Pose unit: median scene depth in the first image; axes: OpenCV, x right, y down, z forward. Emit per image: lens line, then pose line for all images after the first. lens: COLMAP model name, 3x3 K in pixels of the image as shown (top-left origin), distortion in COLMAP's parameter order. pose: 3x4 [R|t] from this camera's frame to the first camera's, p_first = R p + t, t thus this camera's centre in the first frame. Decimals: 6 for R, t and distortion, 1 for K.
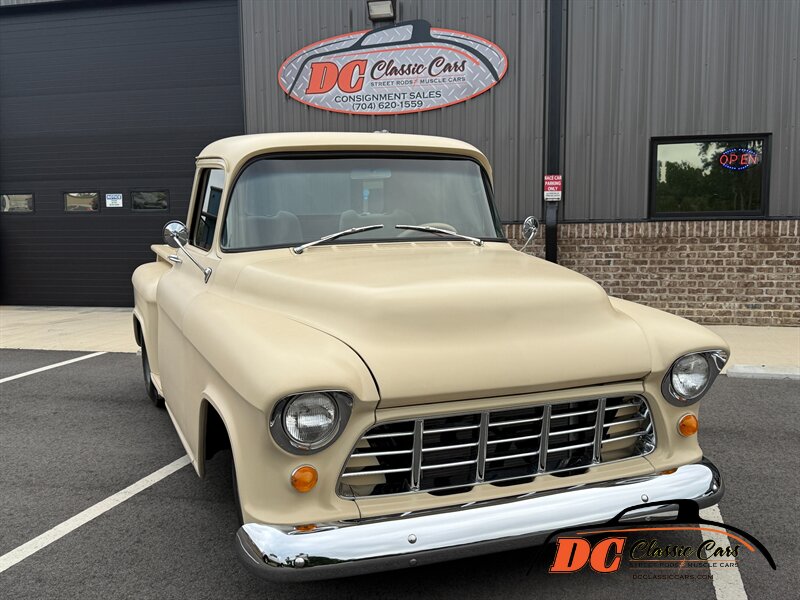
lens RADIAL K [[829.8, 0, 400.0], [0, 829.8, 300.0], [0, 0, 1]] dist [0.089909, -0.015341]
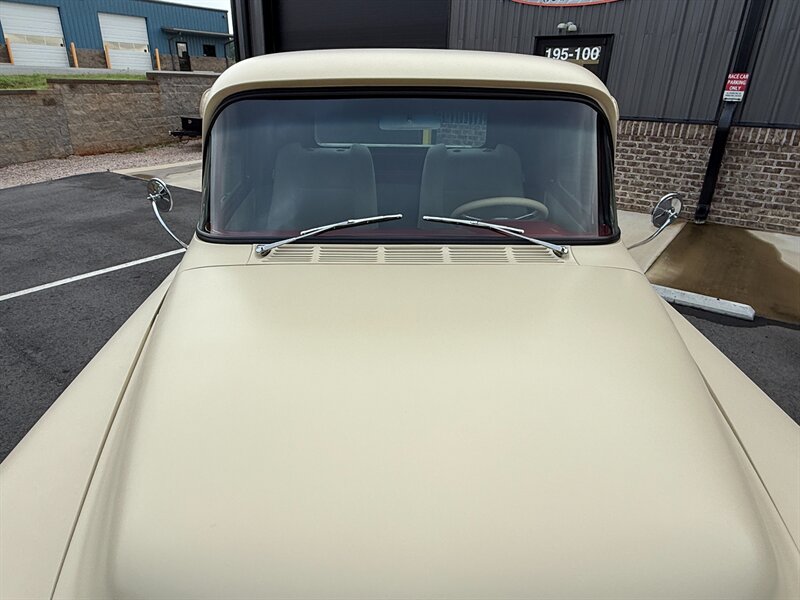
lens RADIAL K [[511.8, 0, 393.0], [0, 511.8, 300.6], [0, 0, 1]] dist [-0.000145, 0.000729]
pose [[0.931216, 0.169182, -0.322822, 0.044582], [-0.063560, 0.947546, 0.313237, -0.059939], [0.358882, -0.271173, 0.893123, 0.247232]]
